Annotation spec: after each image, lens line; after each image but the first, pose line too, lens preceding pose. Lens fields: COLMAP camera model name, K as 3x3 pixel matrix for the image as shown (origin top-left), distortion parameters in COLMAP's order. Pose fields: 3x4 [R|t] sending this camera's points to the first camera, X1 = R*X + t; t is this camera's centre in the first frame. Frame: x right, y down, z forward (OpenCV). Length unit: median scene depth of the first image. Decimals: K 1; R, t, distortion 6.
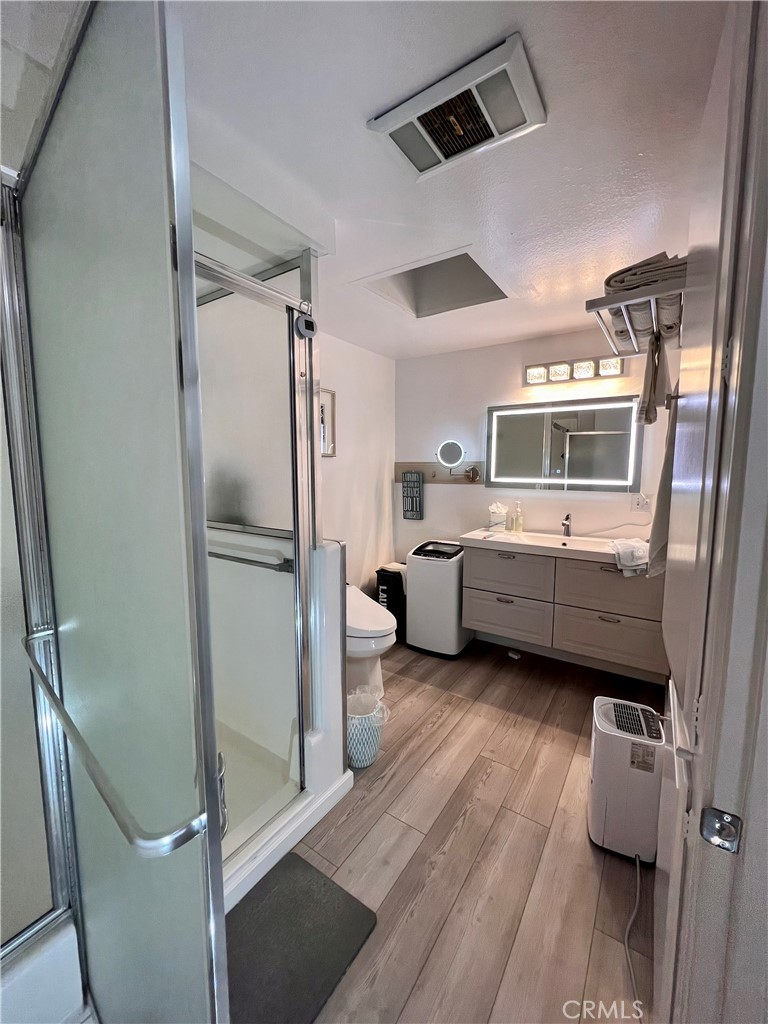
lens RADIAL K [[408.3, 0, 385.8], [0, 408.3, 512.2], [0, 0, 1]] dist [-0.001211, 0.000094]
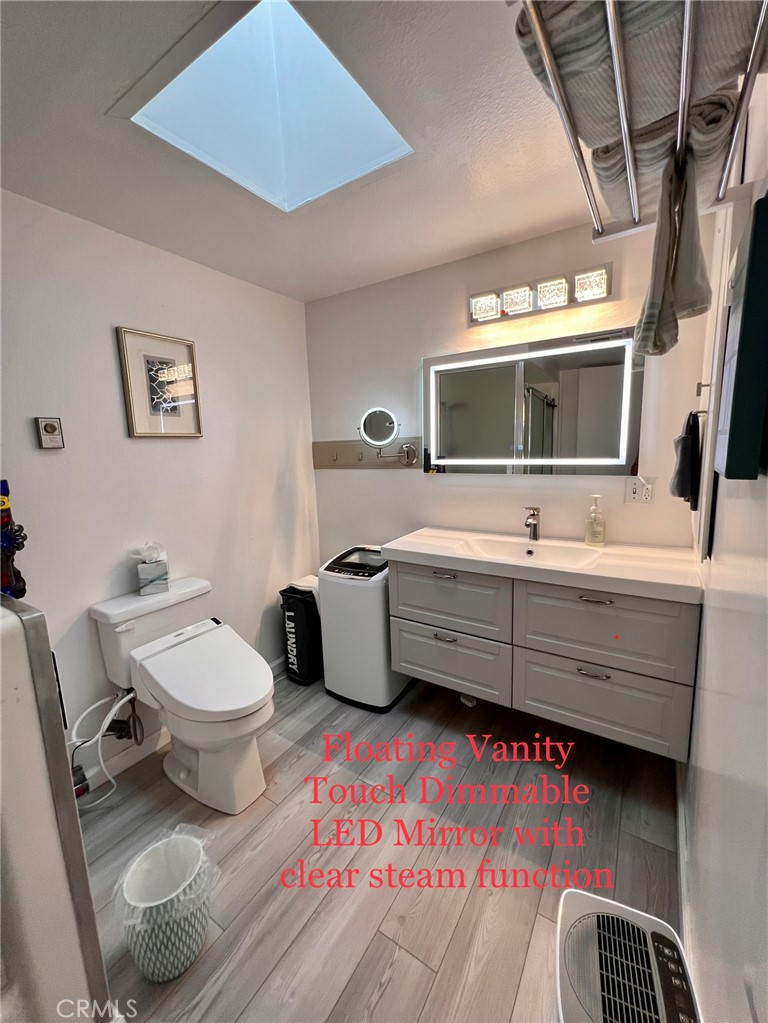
lens RADIAL K [[409.5, 0, 383.7], [0, 409.5, 508.5], [0, 0, 1]] dist [-0.001239, 0.000934]
pose [[0.999304, -0.034665, 0.013802, 0.179152], [0.034019, 0.998428, 0.044550, -0.036295], [-0.015324, -0.044049, 0.998912, 0.305417]]
